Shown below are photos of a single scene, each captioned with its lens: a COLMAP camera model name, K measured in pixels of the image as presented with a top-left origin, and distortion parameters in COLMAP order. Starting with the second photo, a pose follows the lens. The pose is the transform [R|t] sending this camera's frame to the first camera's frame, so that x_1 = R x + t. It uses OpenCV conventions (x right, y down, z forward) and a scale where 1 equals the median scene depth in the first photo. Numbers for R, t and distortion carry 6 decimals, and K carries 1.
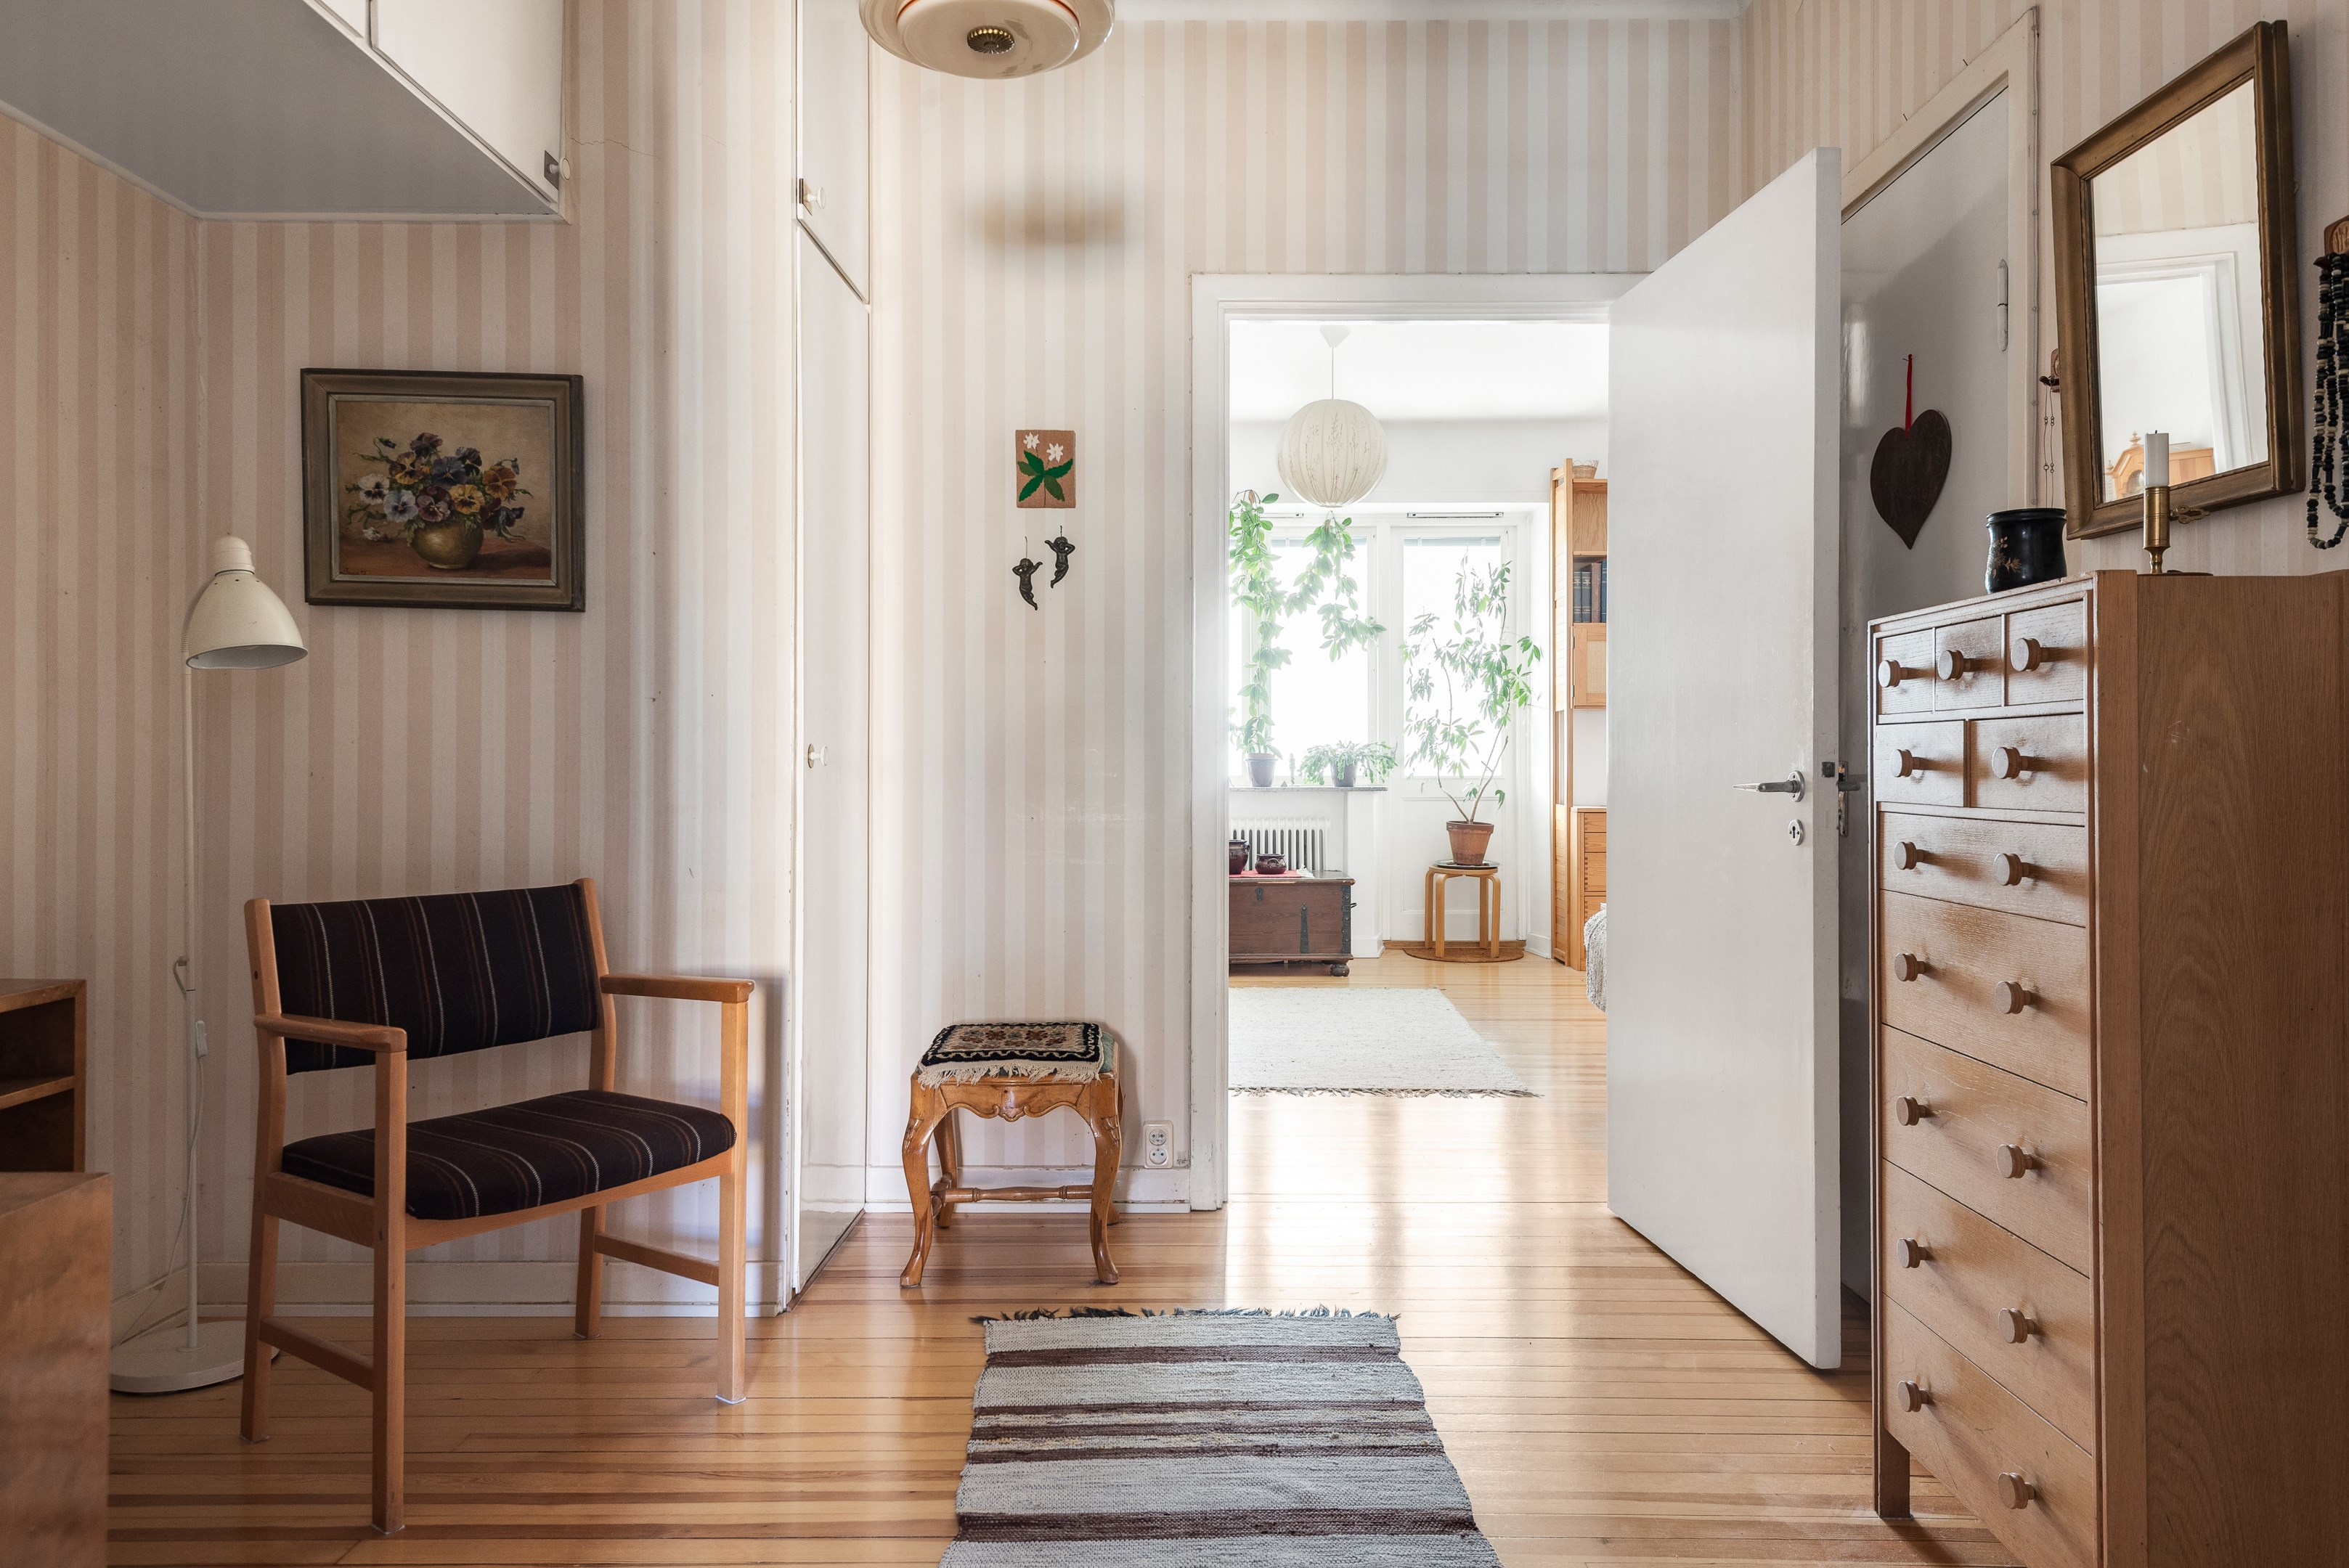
lens RADIAL K [[1557.2, 0, 1181.5], [0, 1557.2, 751.9], [0, 0, 1]] dist [0.038534, -0.029691]
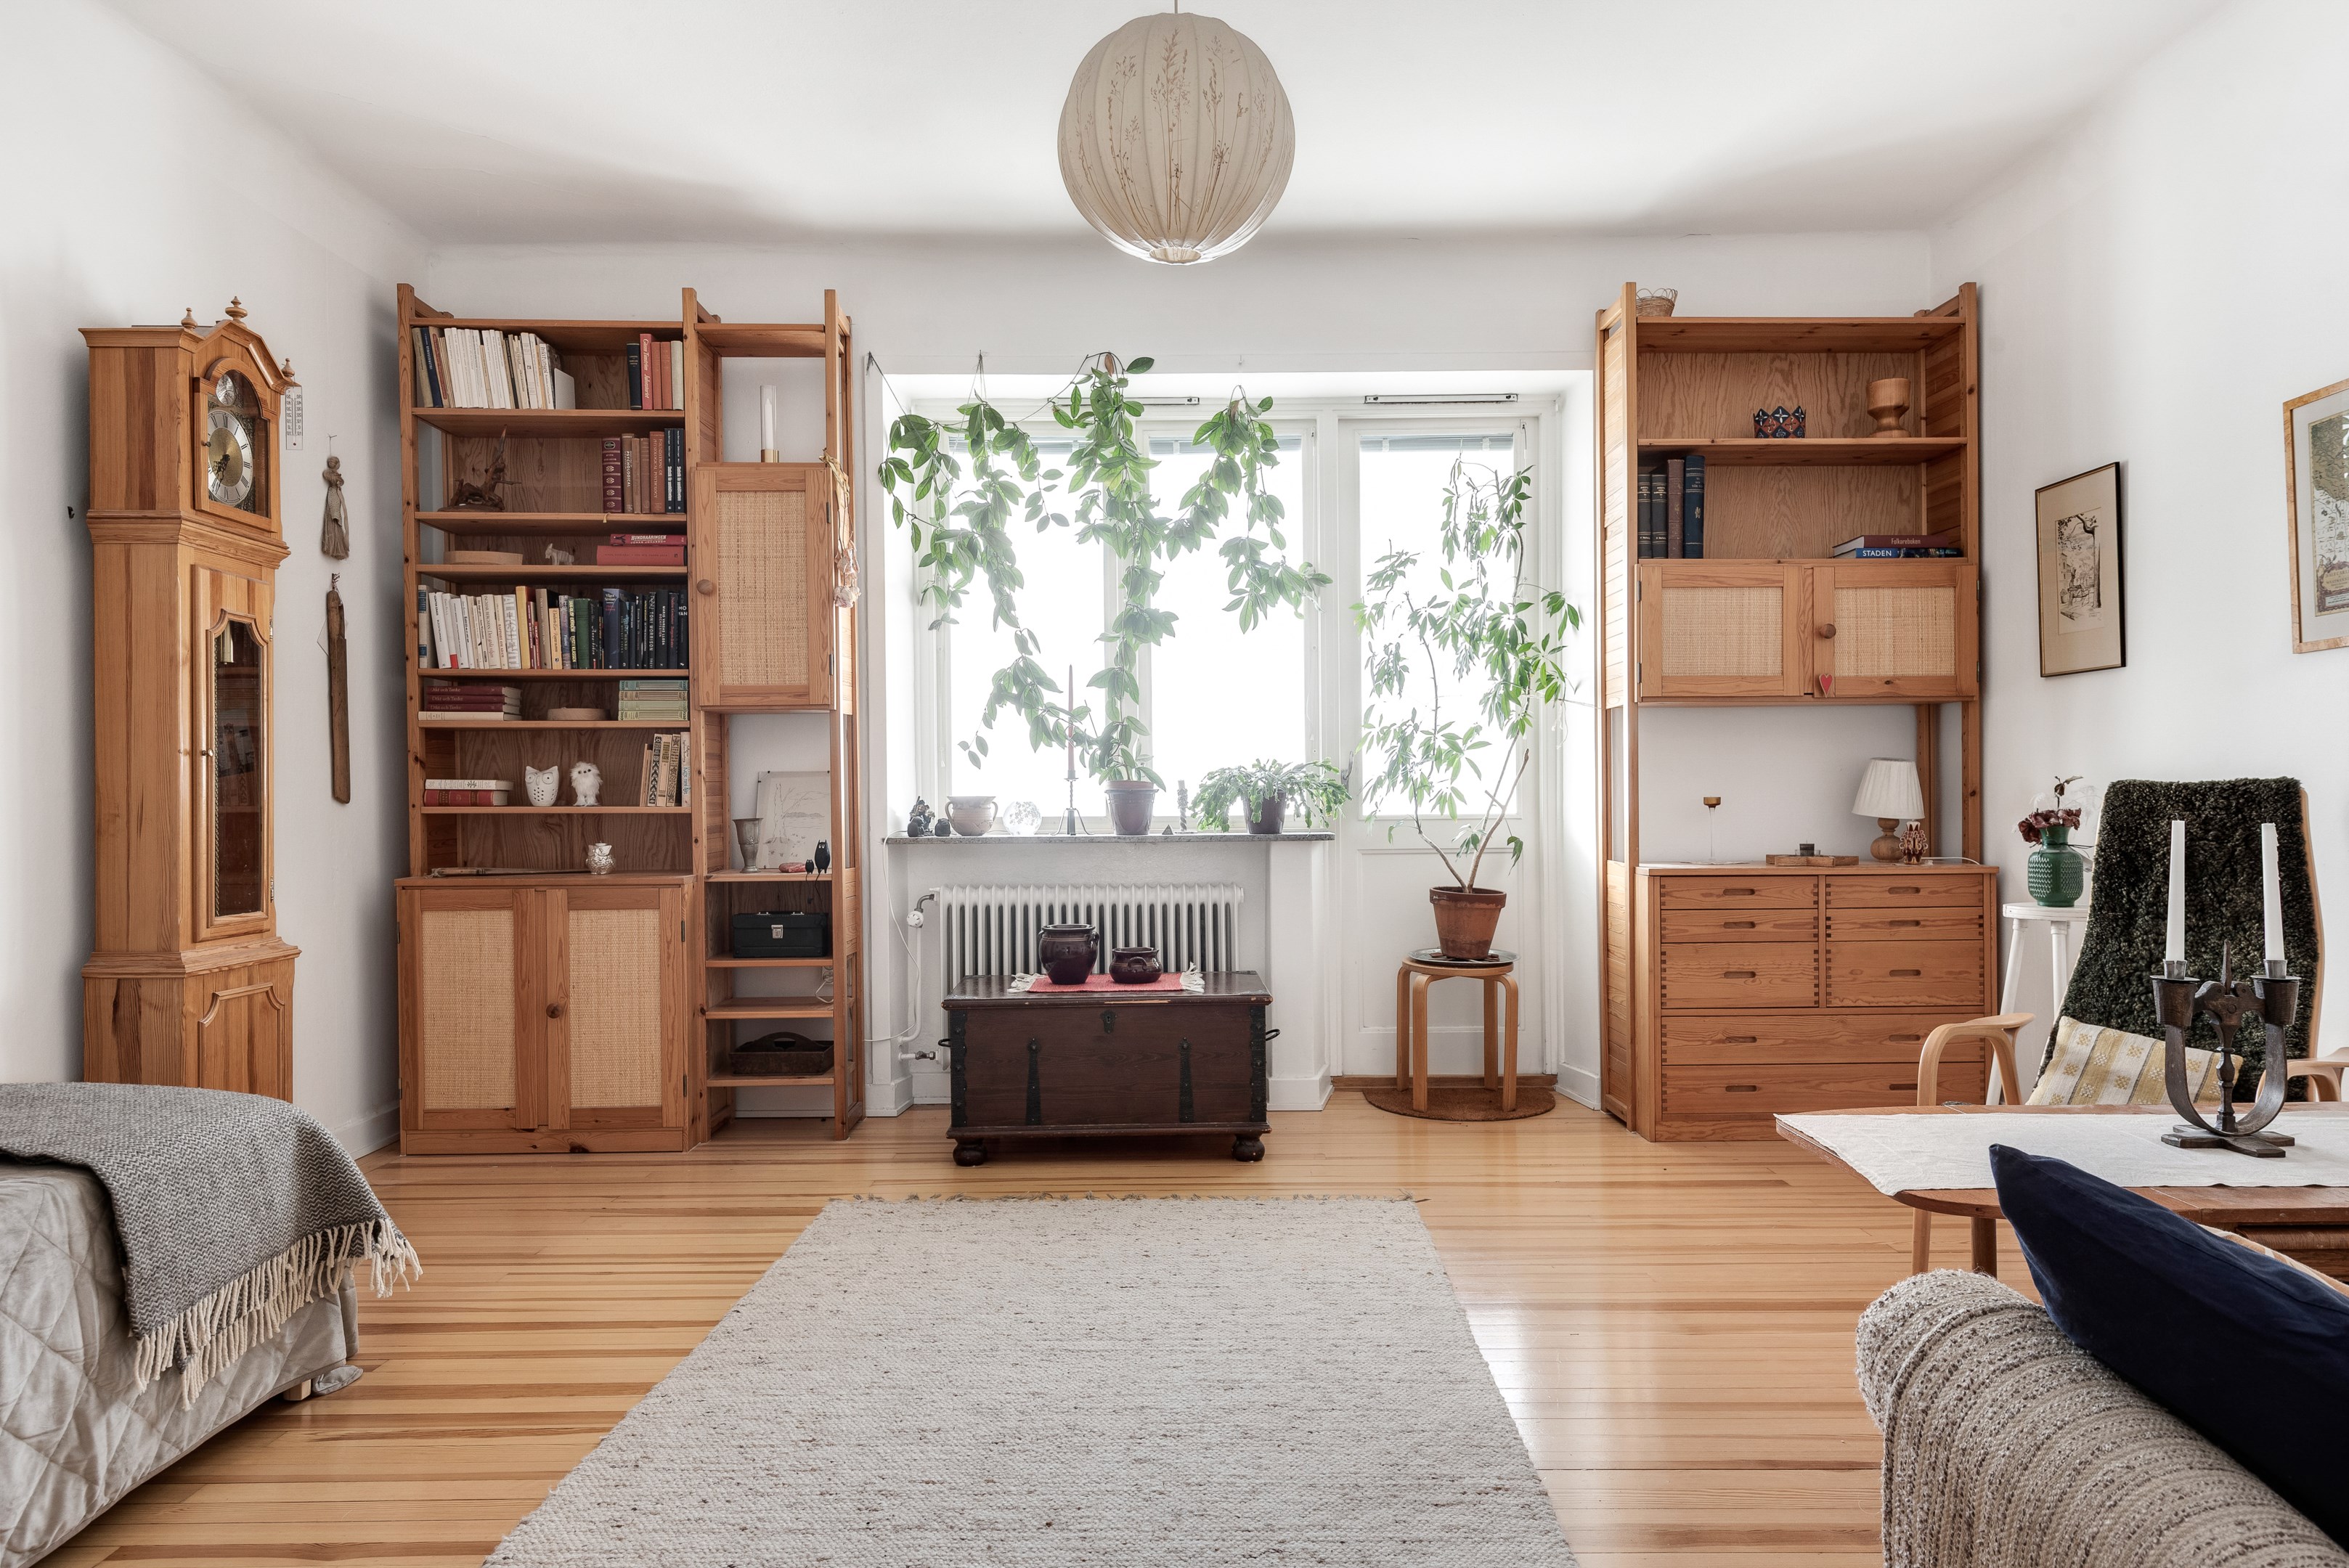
lens RADIAL K [[1557.2, 0, 1179.6], [0, 1557.2, 801.7], [0, 0, 1]] dist [0.038534, -0.029691]
pose [[0.999967, -0.007600, 0.002788, 0.163469], [0.007571, 0.999918, 0.010283, 0.007054], [-0.002866, -0.010262, 0.999943, 0.900841]]
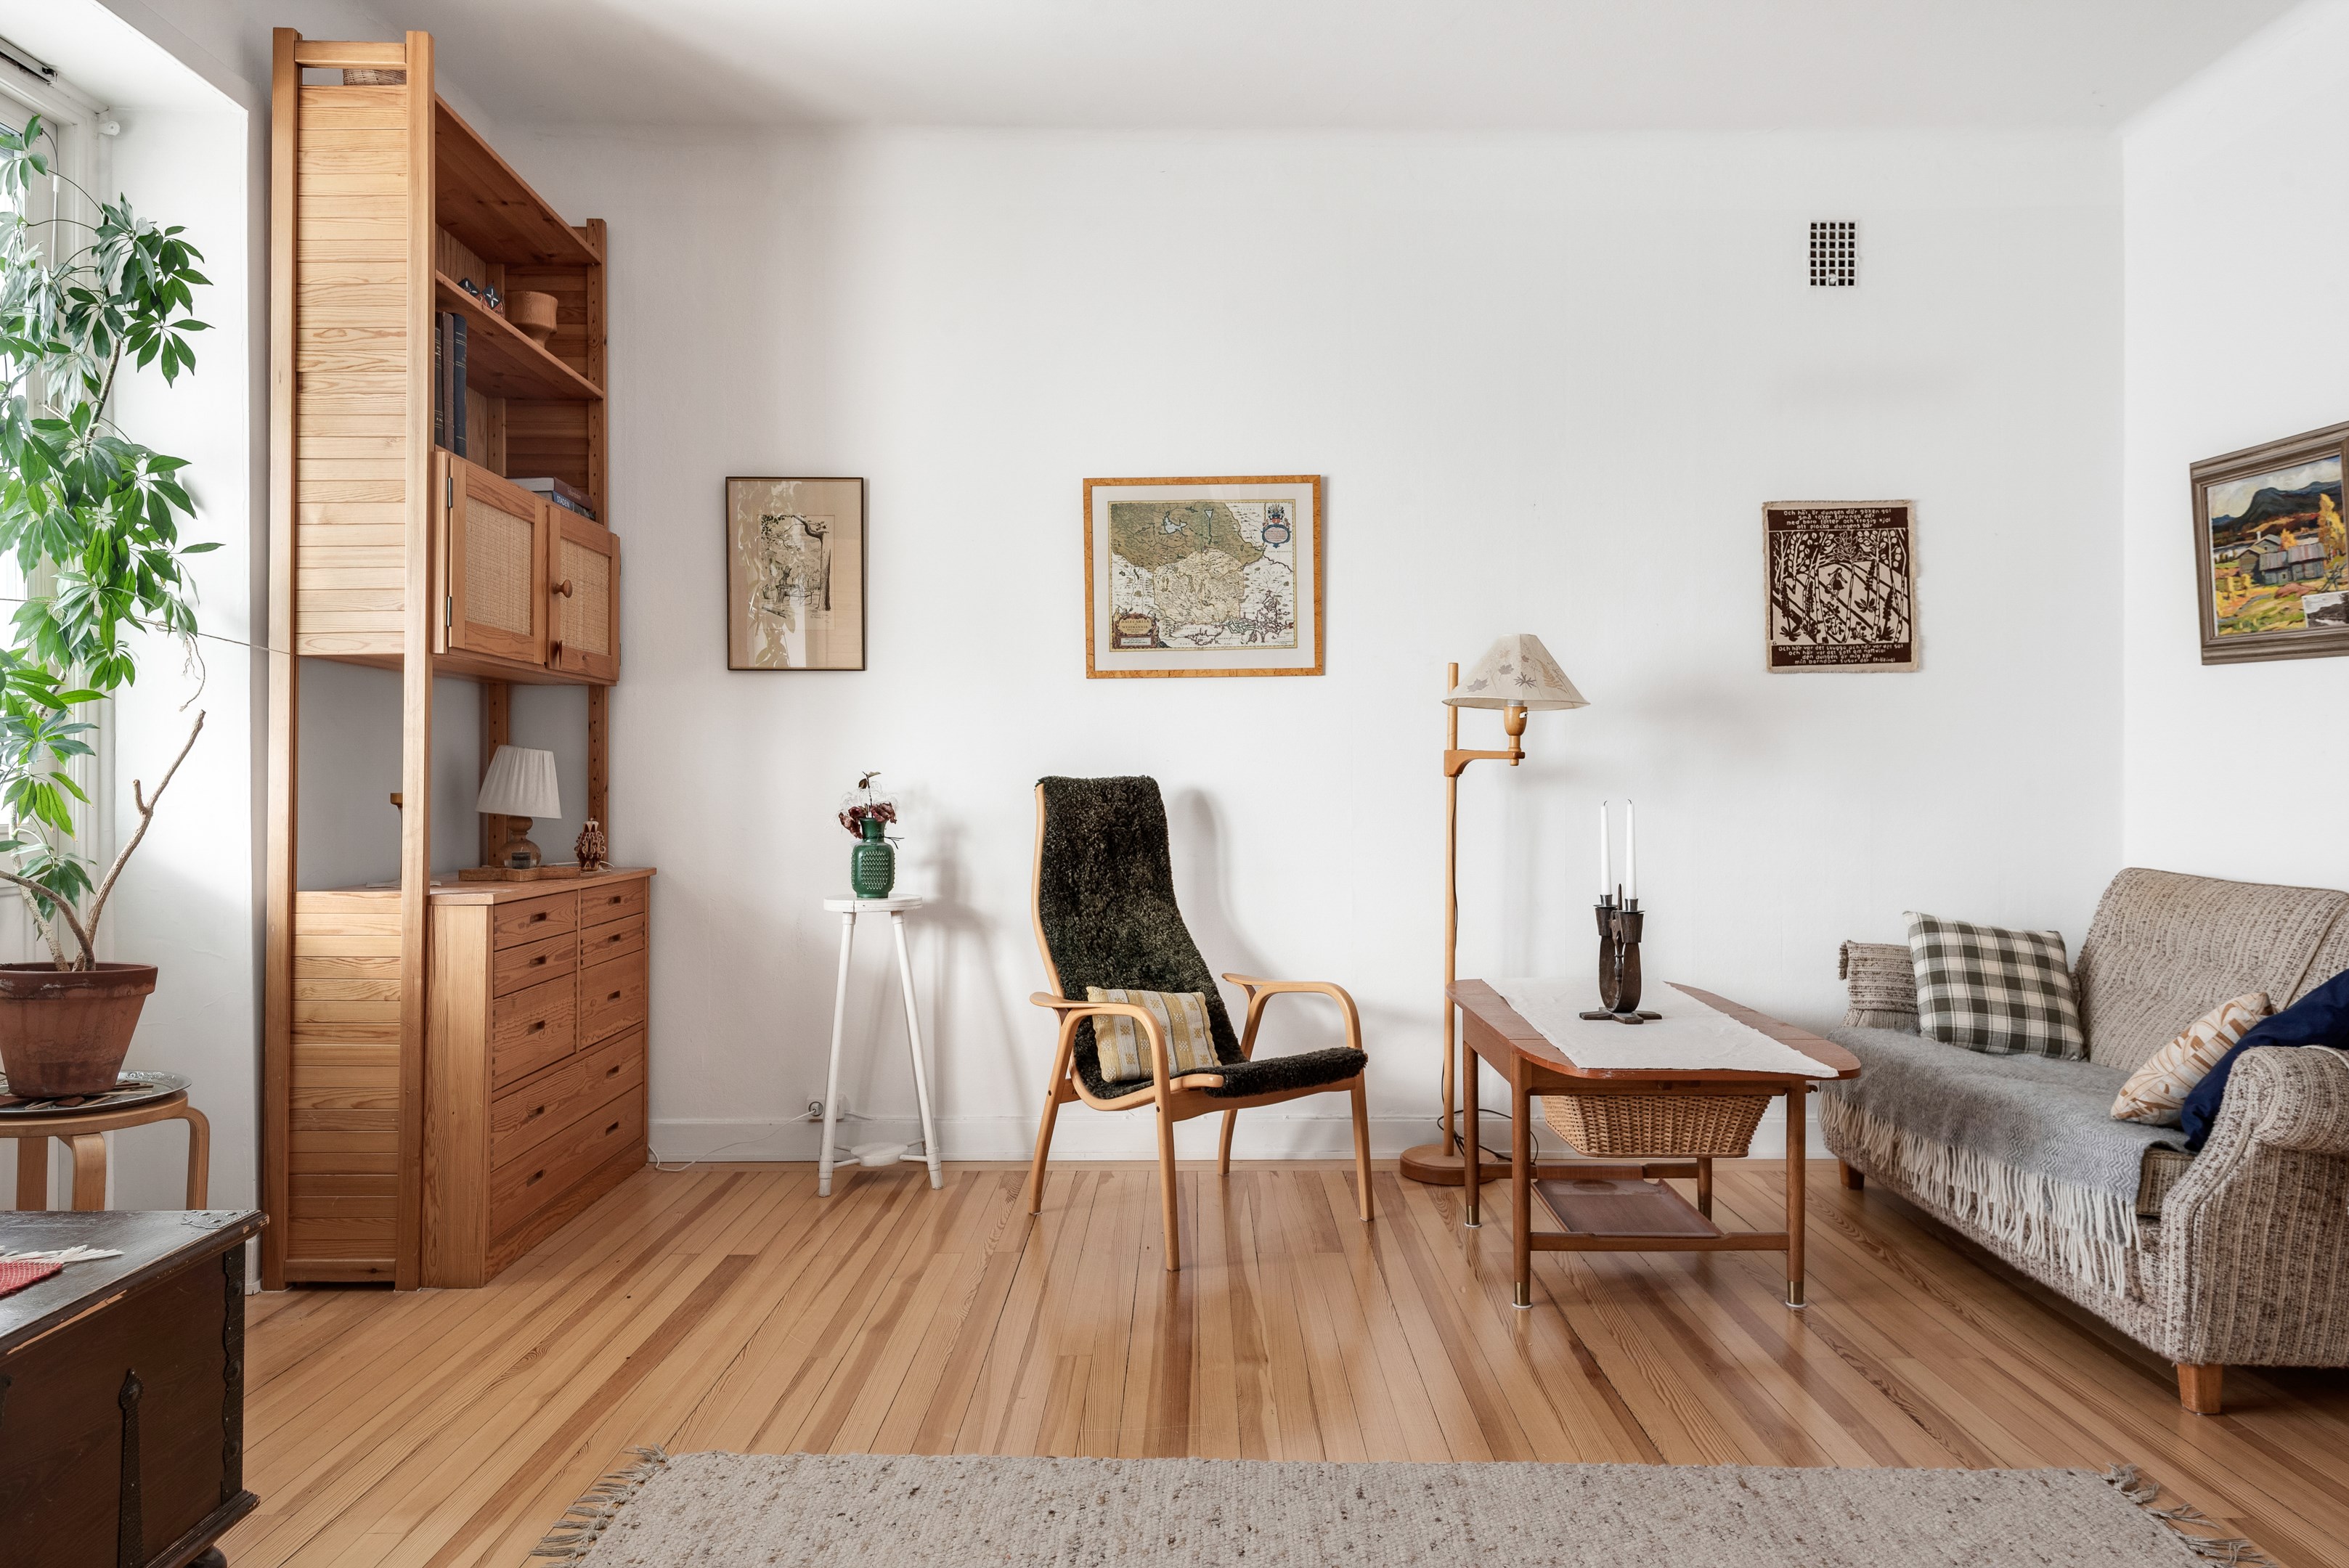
lens RADIAL K [[1557.2, 0, 1214.1], [0, 1557.2, 782.9], [0, 0, 1]] dist [0.038534, -0.029691]
pose [[-0.018556, 0.000474, 0.999828, -0.371489], [-0.004635, 0.999989, -0.000560, 0.012693], [-0.999817, -0.004644, -0.018553, 1.810145]]
